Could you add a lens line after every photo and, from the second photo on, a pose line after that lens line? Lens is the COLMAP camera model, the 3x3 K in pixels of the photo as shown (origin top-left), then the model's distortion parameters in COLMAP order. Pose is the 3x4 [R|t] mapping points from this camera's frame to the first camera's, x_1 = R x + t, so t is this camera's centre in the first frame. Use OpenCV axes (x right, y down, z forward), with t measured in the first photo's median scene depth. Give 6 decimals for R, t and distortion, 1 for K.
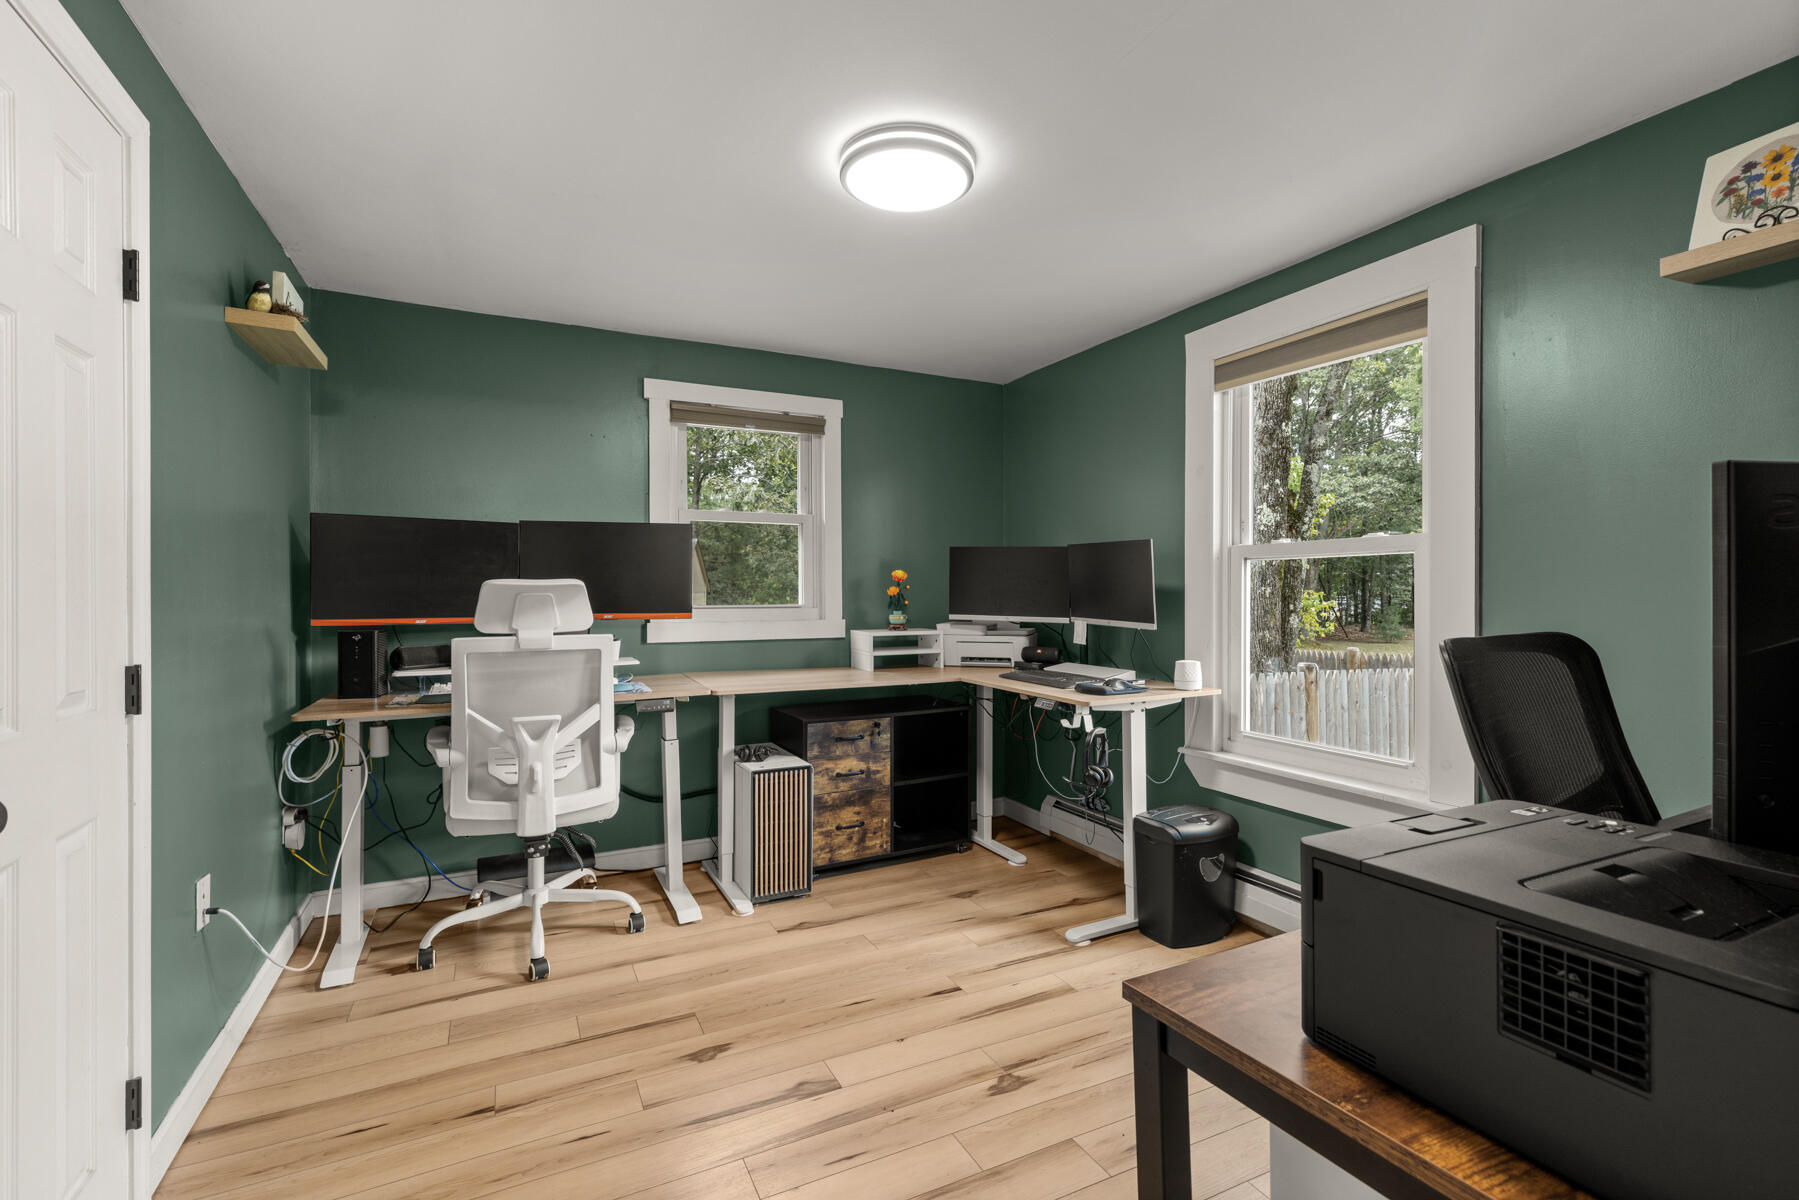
lens RADIAL K [[810.9, 0, 902.1], [0, 810.9, 595.8], [0, 0, 1]] dist [0.004477, 0.000993]
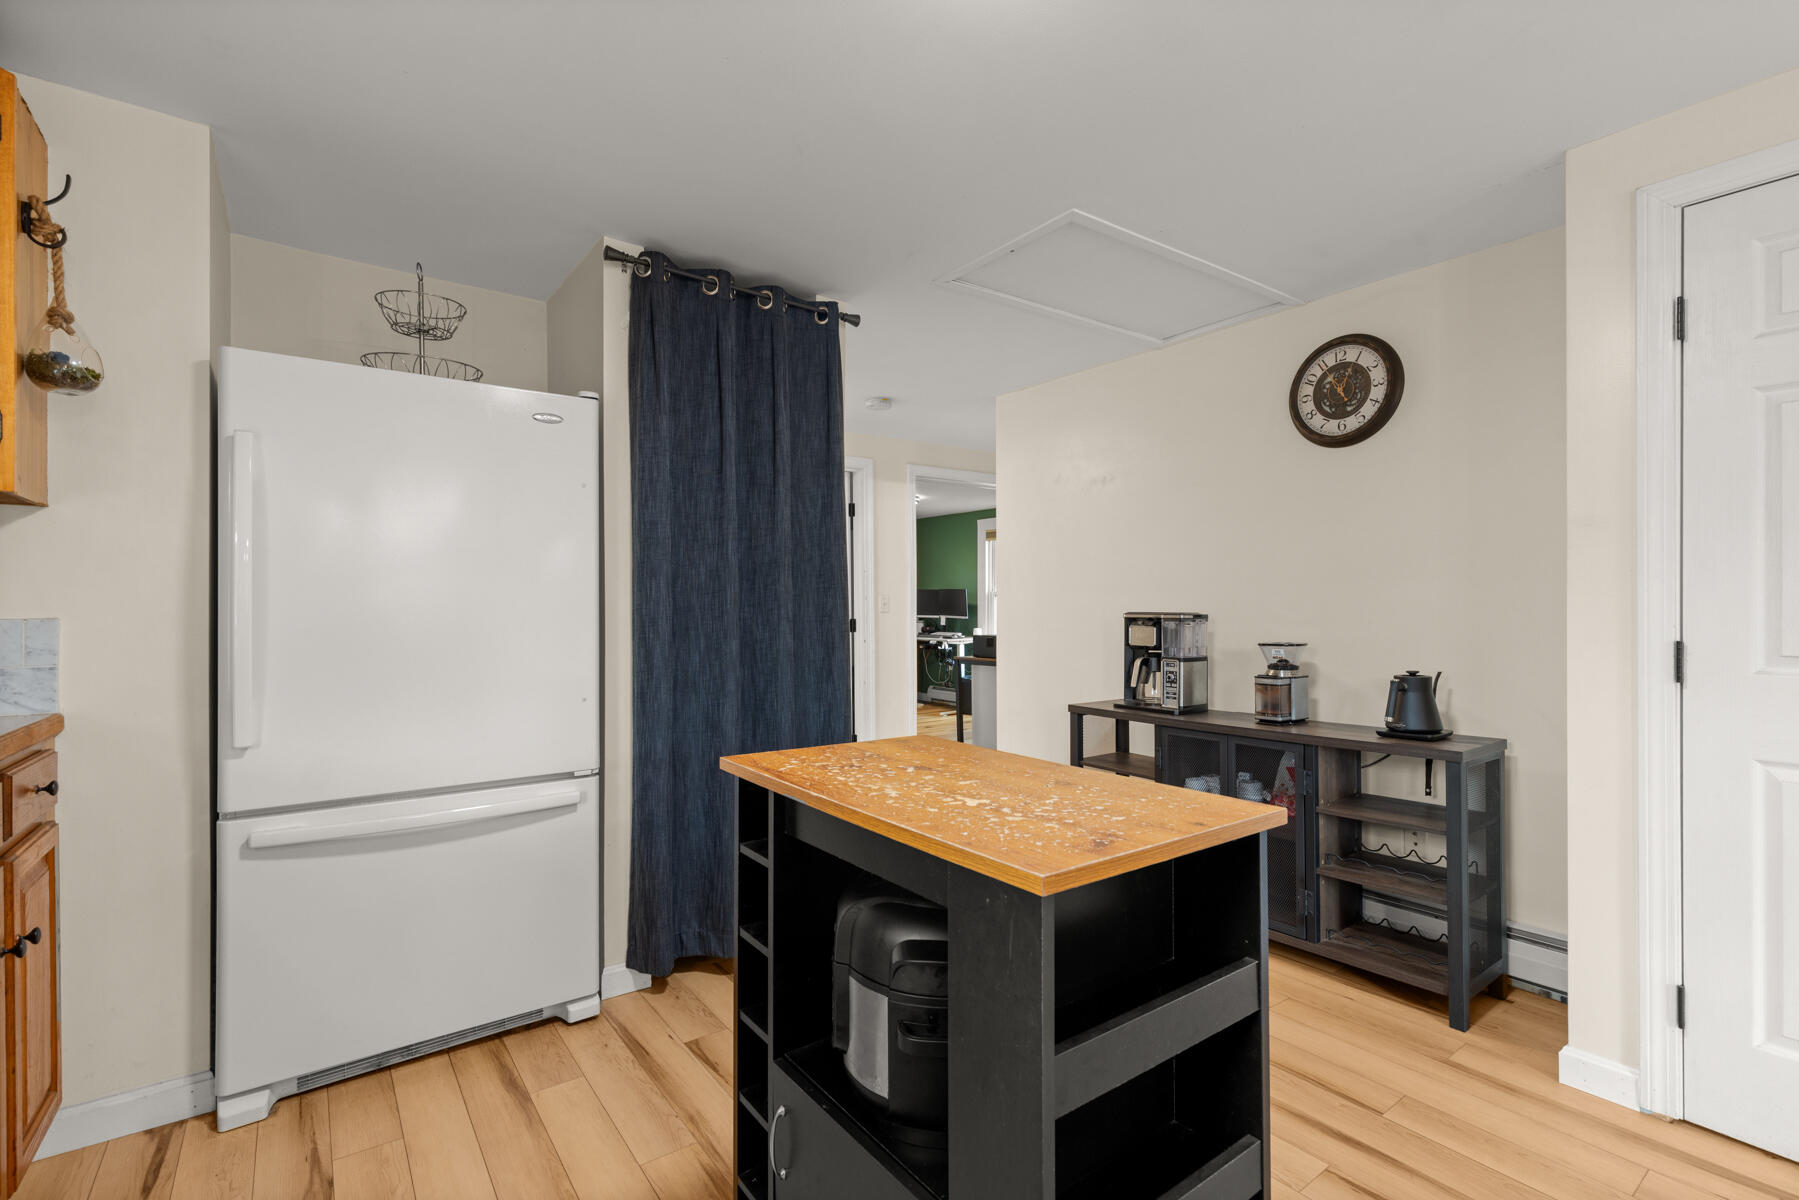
lens RADIAL K [[810.9, 0, 902.5], [0, 810.9, 600.3], [0, 0, 1]] dist [0.004477, 0.000993]
pose [[0.983112, -0.004530, 0.182948, -0.470697], [0.005826, 0.999962, -0.006549, -0.007803], [-0.182912, 0.007504, 0.983101, -1.889433]]
